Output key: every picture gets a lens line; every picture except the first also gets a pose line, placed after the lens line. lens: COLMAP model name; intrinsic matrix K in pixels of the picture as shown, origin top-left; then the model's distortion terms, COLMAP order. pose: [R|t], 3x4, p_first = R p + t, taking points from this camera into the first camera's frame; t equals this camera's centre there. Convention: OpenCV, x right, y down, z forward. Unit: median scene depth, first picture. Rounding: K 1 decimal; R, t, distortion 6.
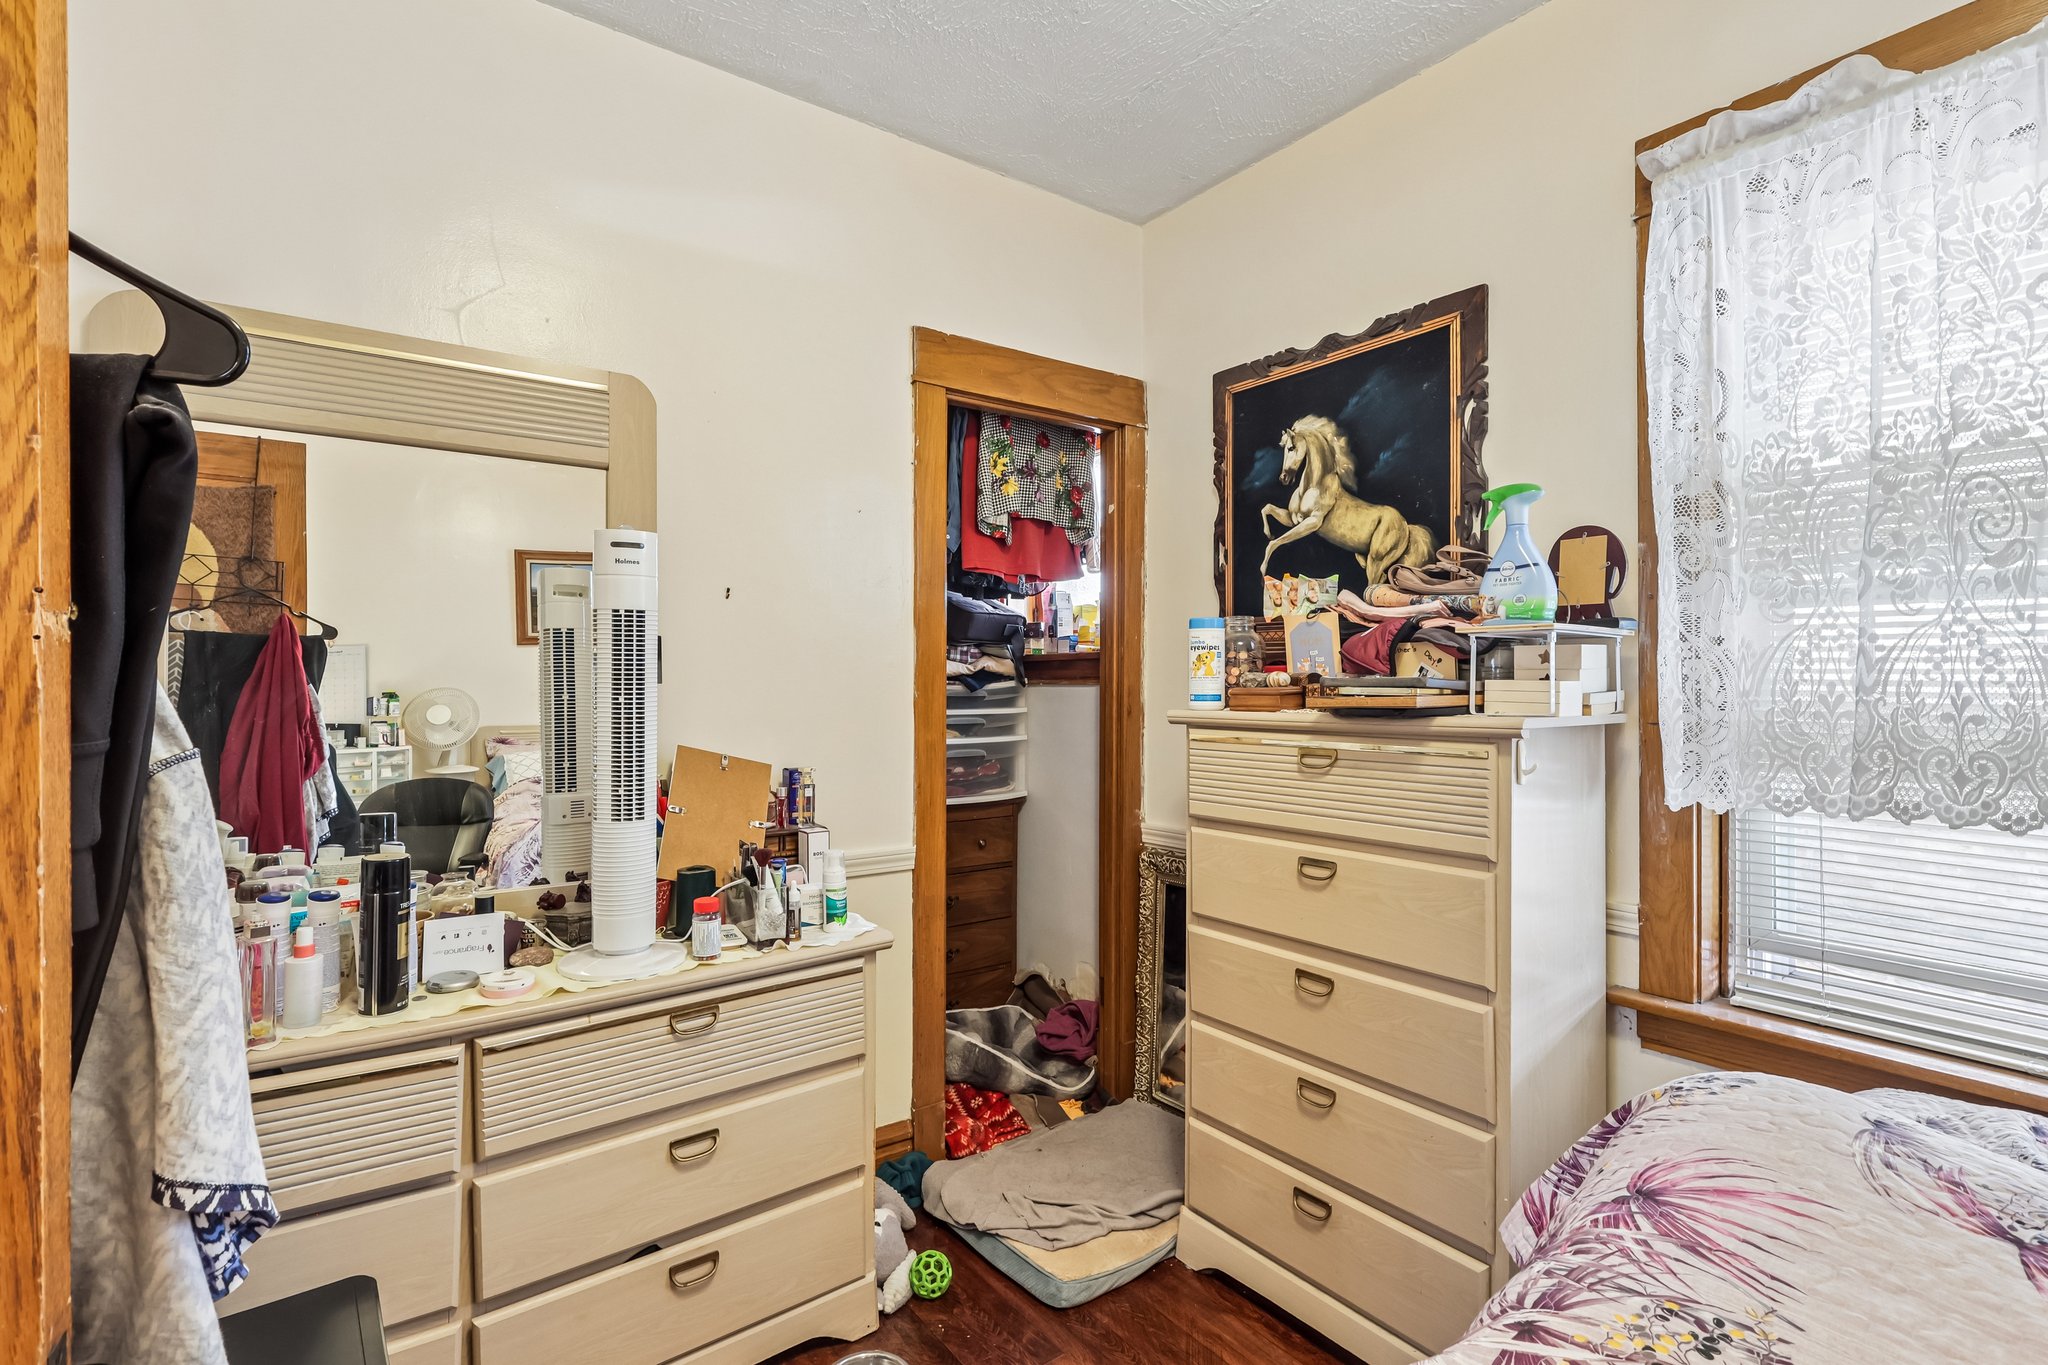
lens RADIAL K [[955.1, 0, 1018.7], [0, 955.1, 681.6], [0, 0, 1]] dist [-0.002213, -0.000293]
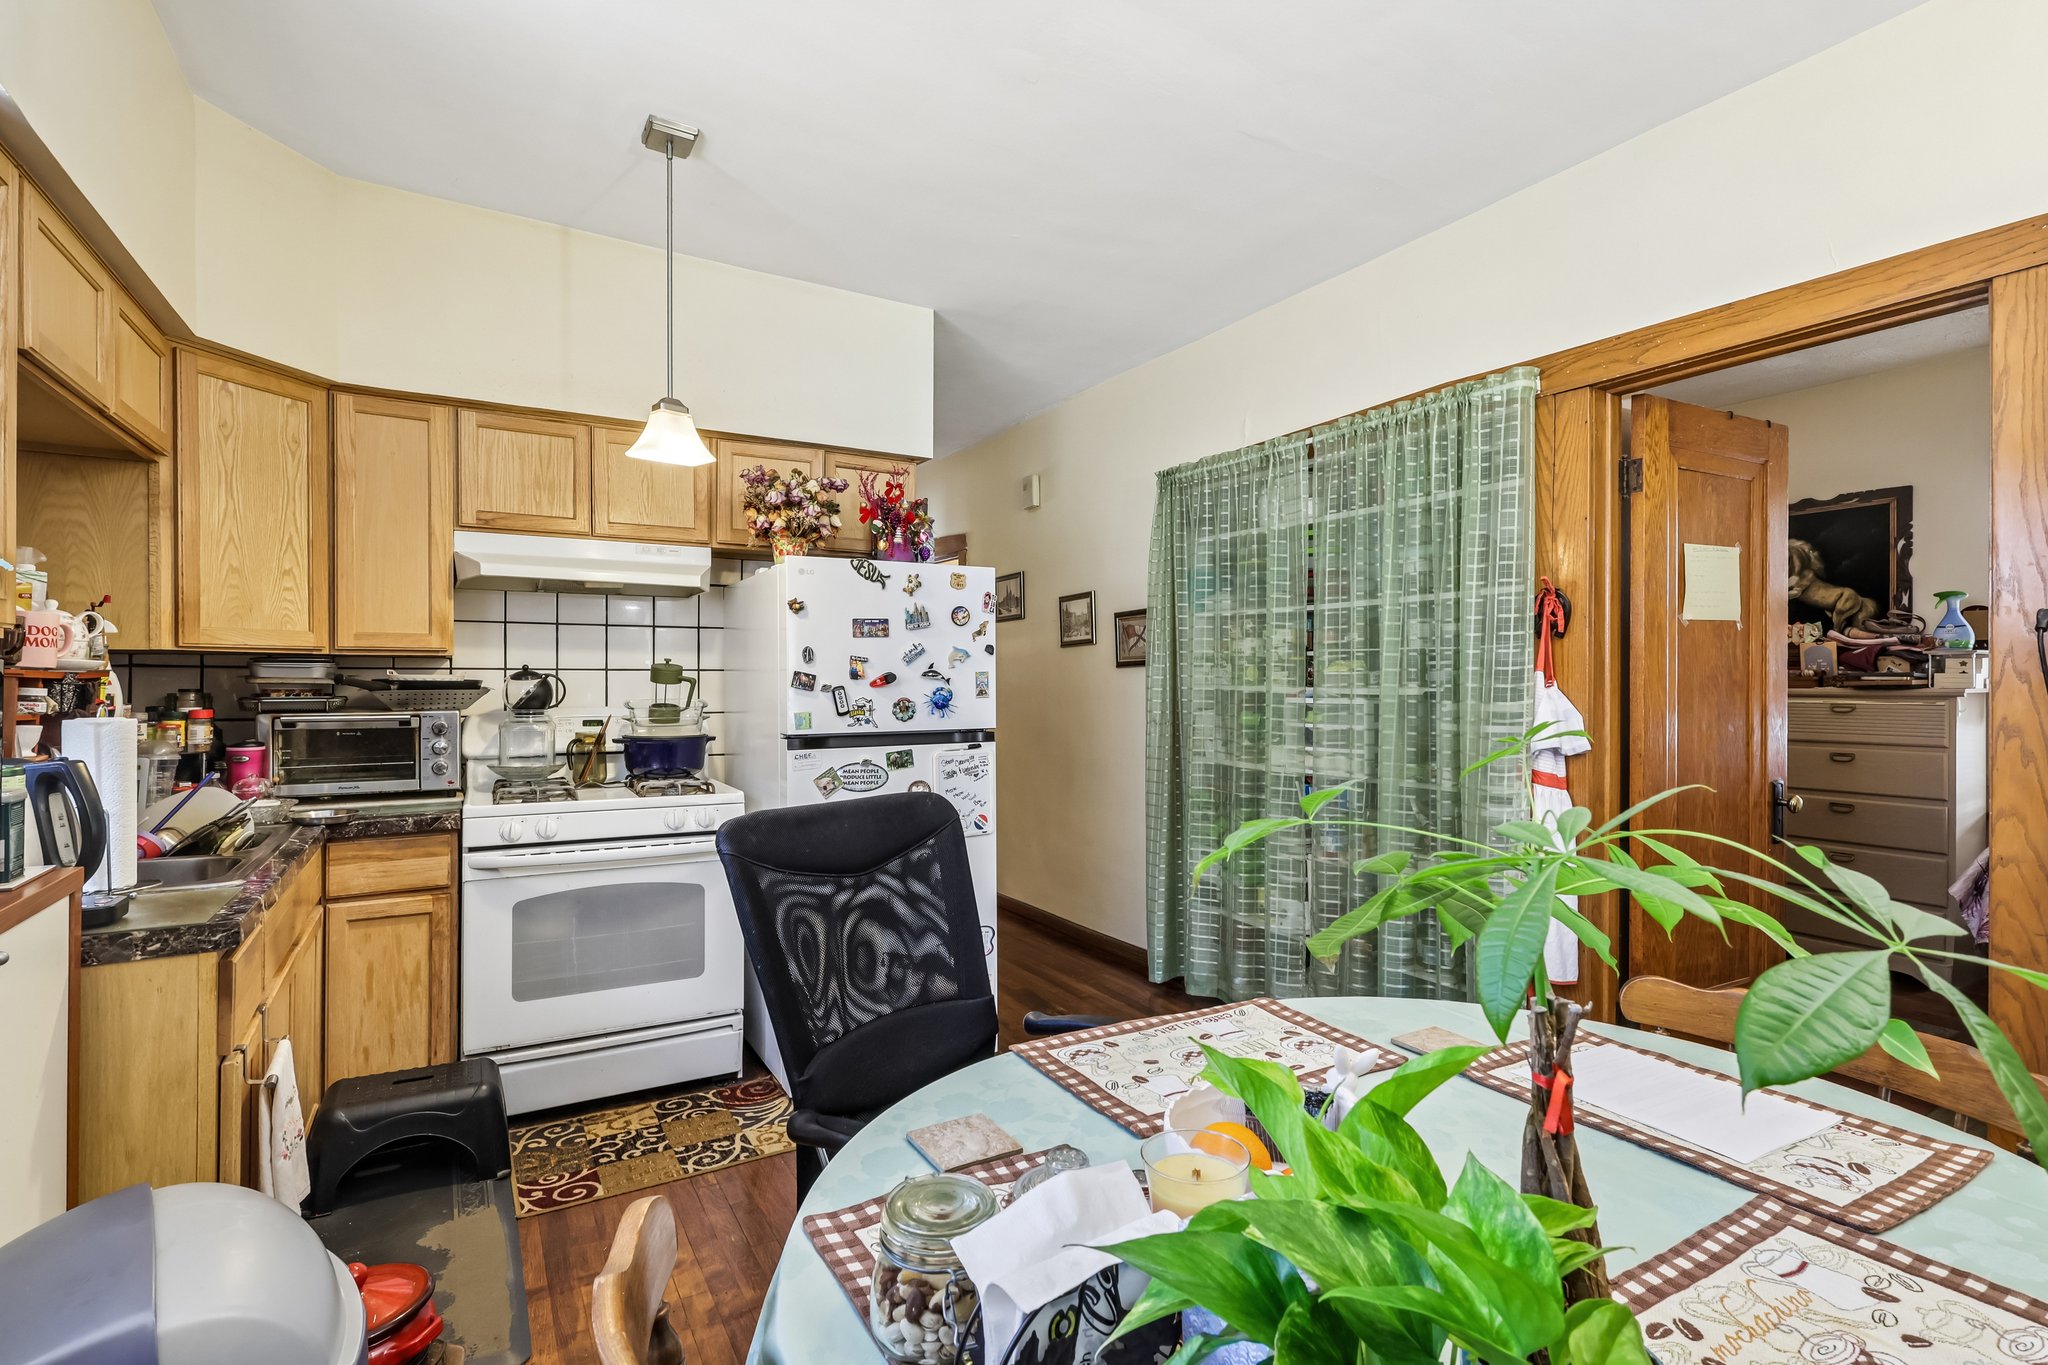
lens RADIAL K [[955.1, 0, 1024.5], [0, 955.1, 682.4], [0, 0, 1]] dist [-0.002213, -0.000293]
pose [[0.992866, 0.000783, -0.119229, -1.181635], [-0.001220, 0.999993, -0.003591, 0.027481], [0.119225, 0.003711, 0.992860, -1.294240]]
